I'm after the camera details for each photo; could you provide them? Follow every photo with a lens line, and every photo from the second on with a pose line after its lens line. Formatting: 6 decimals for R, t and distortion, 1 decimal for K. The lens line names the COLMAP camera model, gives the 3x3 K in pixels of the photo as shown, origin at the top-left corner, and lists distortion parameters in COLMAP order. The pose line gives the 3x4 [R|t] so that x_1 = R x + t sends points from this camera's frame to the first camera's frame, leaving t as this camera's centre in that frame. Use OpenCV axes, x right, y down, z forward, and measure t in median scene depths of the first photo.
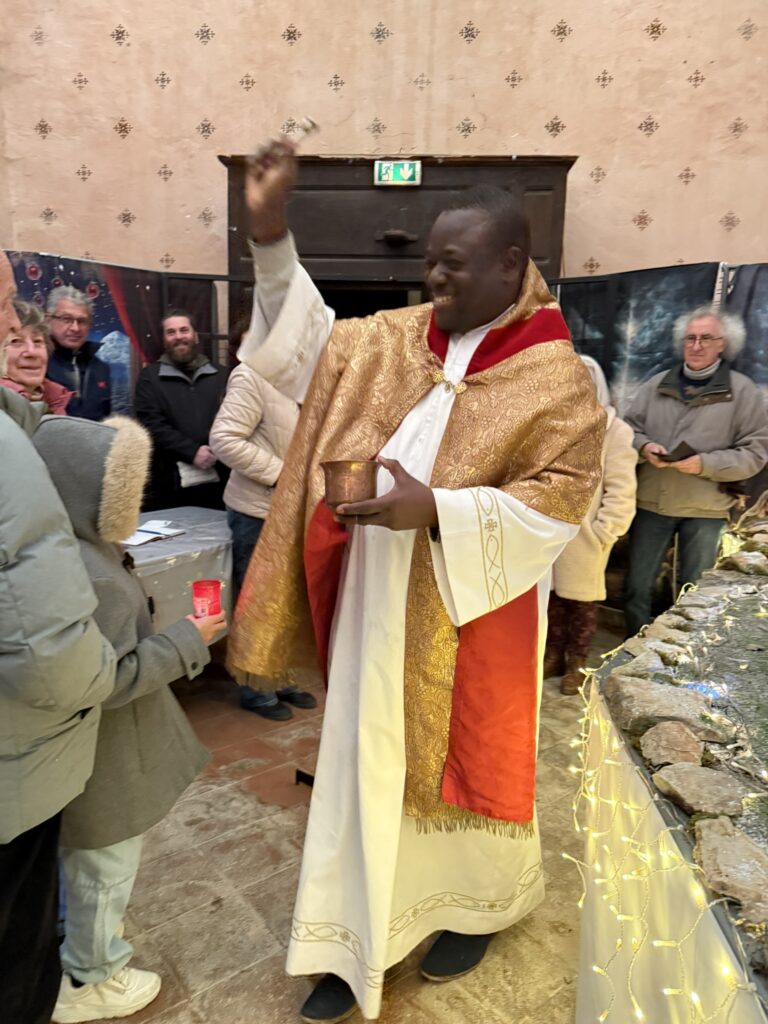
lens RADIAL K [[716.0, 0, 373.5], [0, 716.0, 512.5], [0, 0, 1]] dist [0.041627, -0.054440]
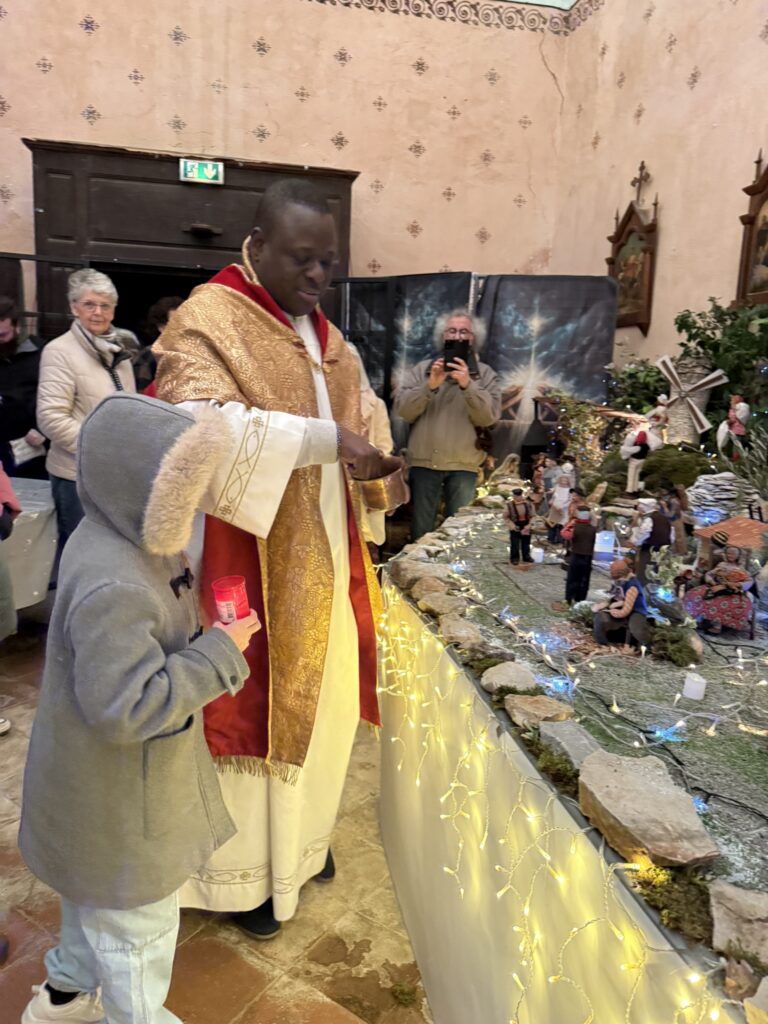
lens RADIAL K [[716.0, 0, 373.7], [0, 716.0, 506.4], [0, 0, 1]] dist [0.041627, -0.054440]
pose [[0.960040, -0.034410, 0.277740, -0.039241], [0.030764, 0.999374, 0.017477, 0.028055], [-0.278168, -0.008234, 0.960497, -0.135914]]
